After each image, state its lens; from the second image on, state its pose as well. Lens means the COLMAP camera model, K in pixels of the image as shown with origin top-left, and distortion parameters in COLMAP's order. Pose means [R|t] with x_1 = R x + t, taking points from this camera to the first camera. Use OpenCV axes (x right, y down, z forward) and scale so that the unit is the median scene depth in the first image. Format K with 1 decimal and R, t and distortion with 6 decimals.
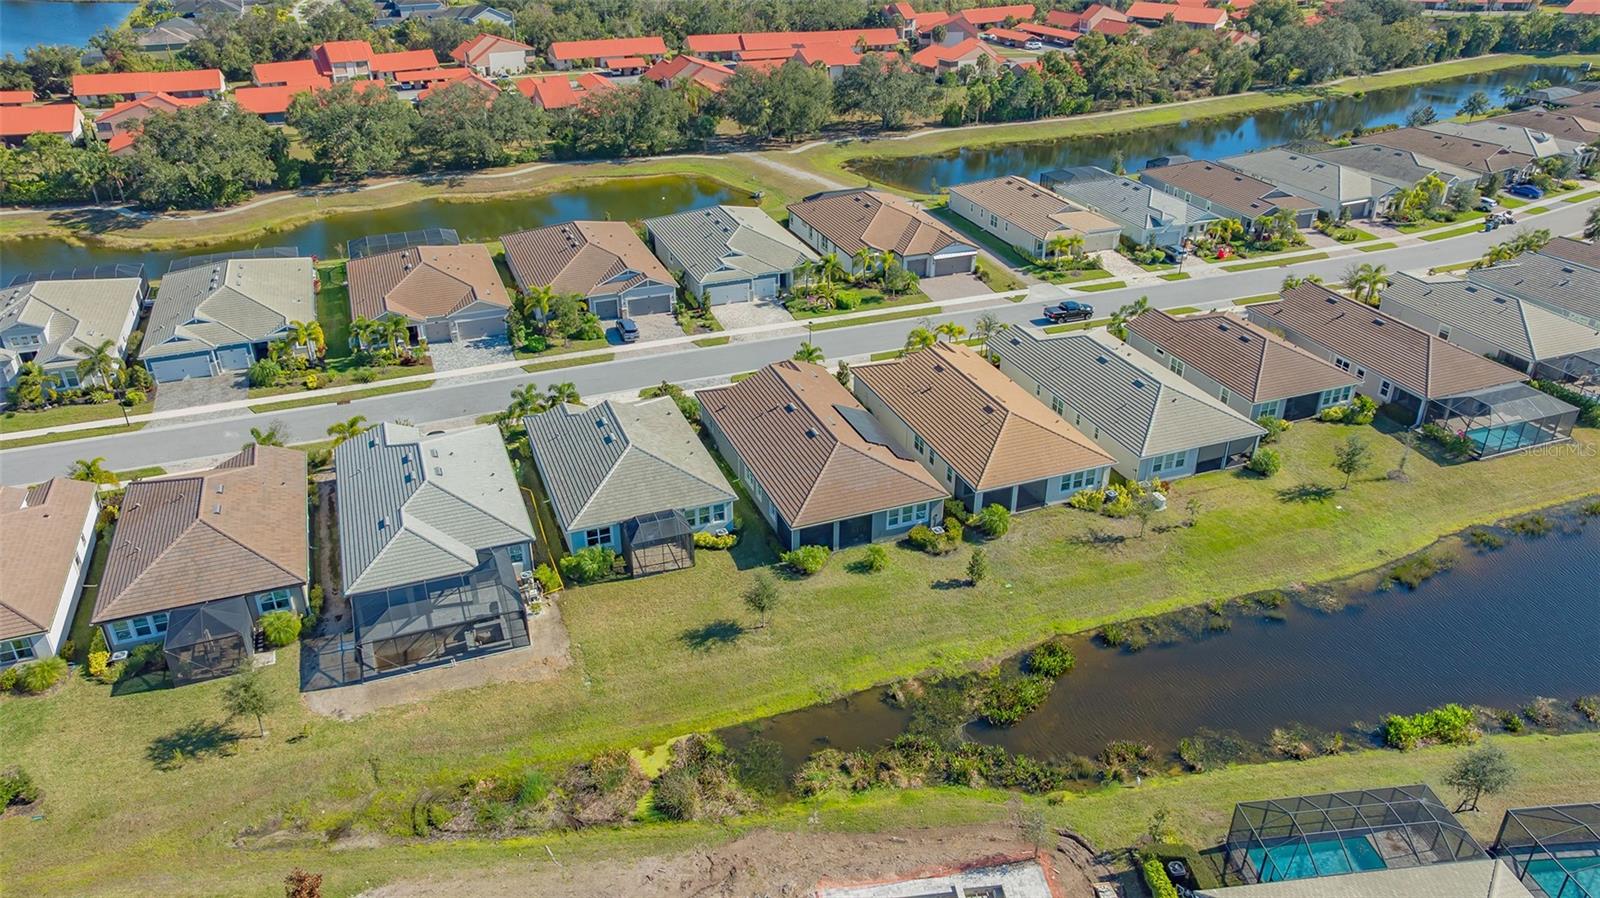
lens RADIAL K [[1136.6, 0, 806.1], [0, 1136.6, 447.5], [0, 0, 1]] dist [-0.011522, -0.000684]
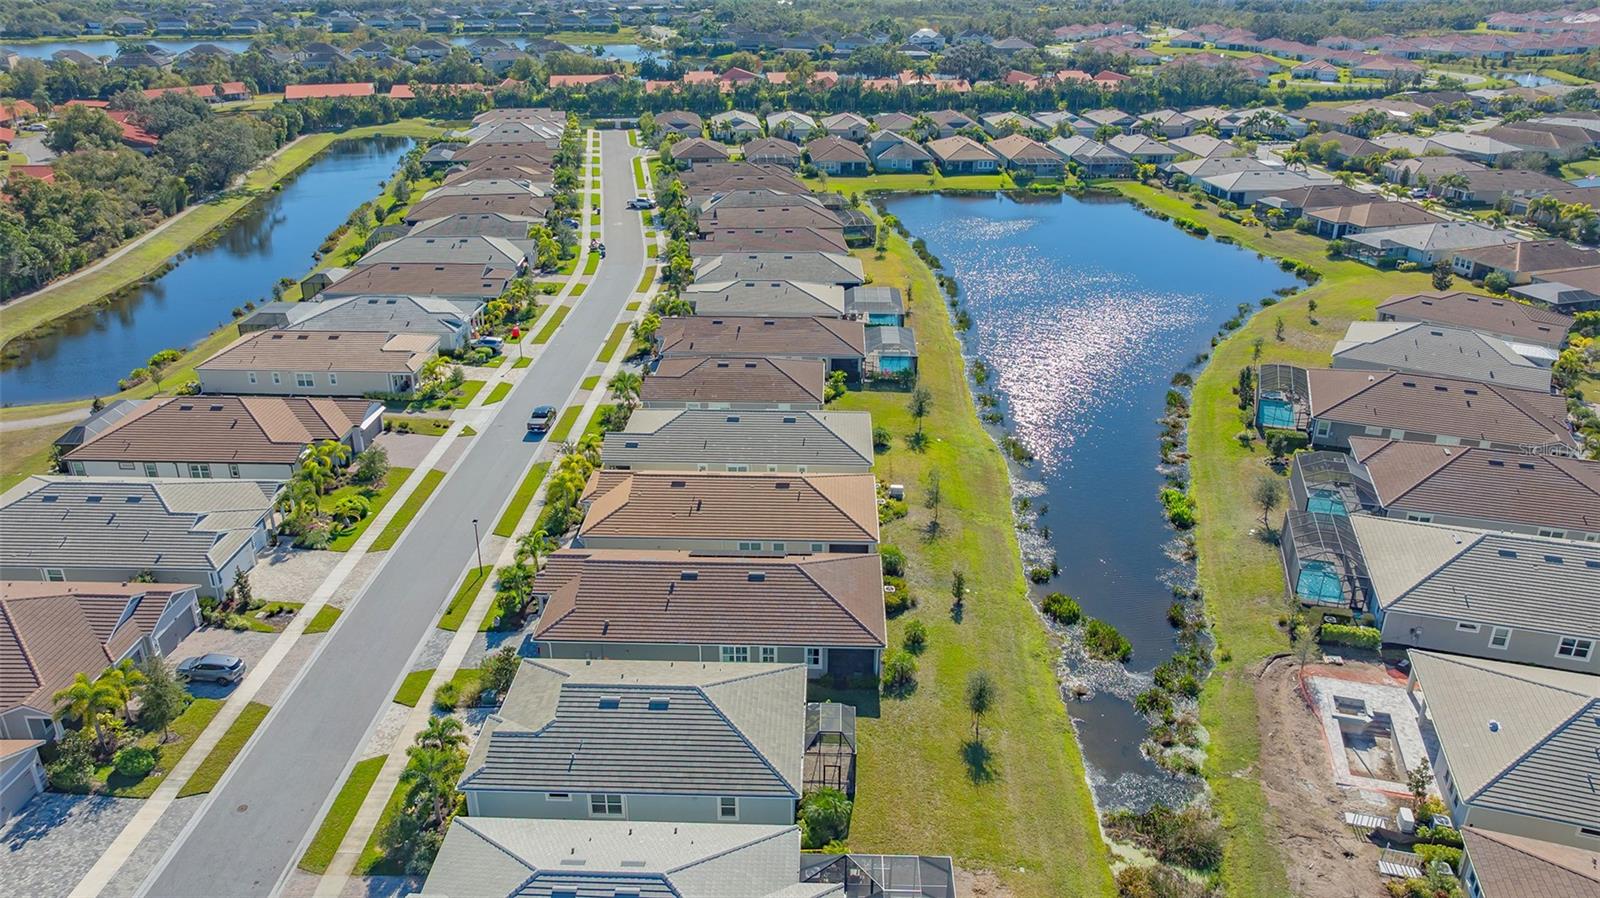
lens RADIAL K [[1136.6, 0, 806.1], [0, 1136.6, 447.5], [0, 0, 1]] dist [-0.011522, -0.000684]
pose [[0.393514, -0.374211, 0.839710, -0.511954], [0.433742, 0.880925, 0.189313, -0.187734], [-0.810564, 0.289721, 0.508967, 0.343623]]
